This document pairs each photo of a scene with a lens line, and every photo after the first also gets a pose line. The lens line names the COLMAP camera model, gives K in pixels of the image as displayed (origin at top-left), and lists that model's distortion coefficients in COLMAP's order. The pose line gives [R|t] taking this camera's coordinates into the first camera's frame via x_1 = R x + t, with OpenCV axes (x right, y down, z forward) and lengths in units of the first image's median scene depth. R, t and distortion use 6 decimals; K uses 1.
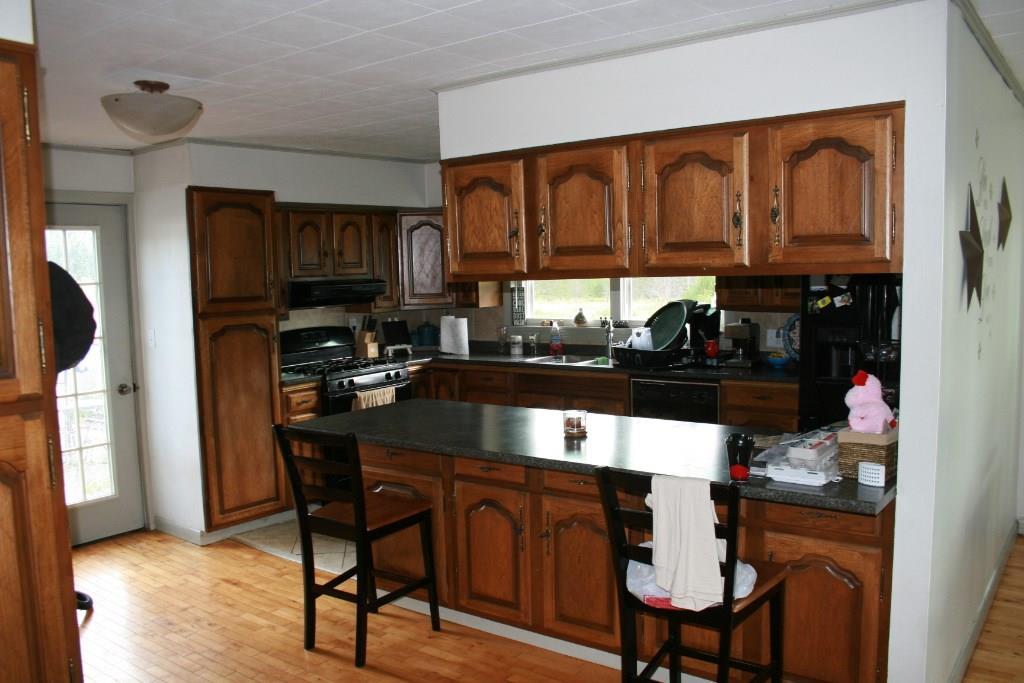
lens RADIAL K [[842.9, 0, 512.0], [0, 842.9, 341.5], [0, 0, 1]] dist [-0.074668, 0.001463]
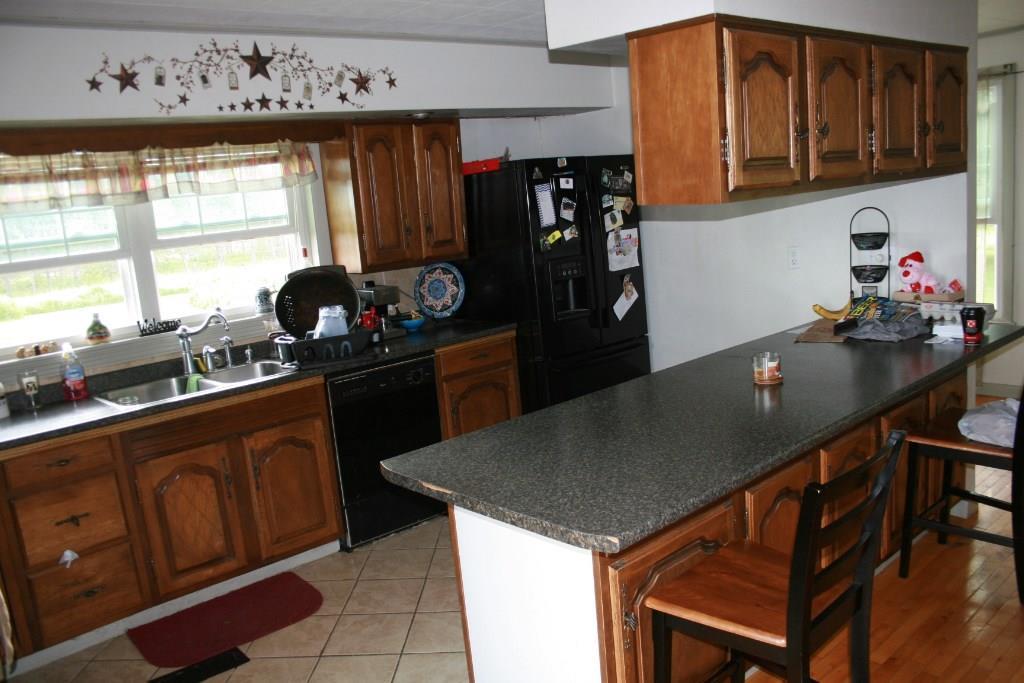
lens RADIAL K [[842.9, 0, 512.0], [0, 842.9, 341.5], [0, 0, 1]] dist [-0.074668, 0.001463]
pose [[0.211795, -0.166967, 0.962946, -0.616771], [0.173423, 0.976082, 0.131101, -0.066113], [-0.961804, 0.139231, 0.235685, 0.833726]]
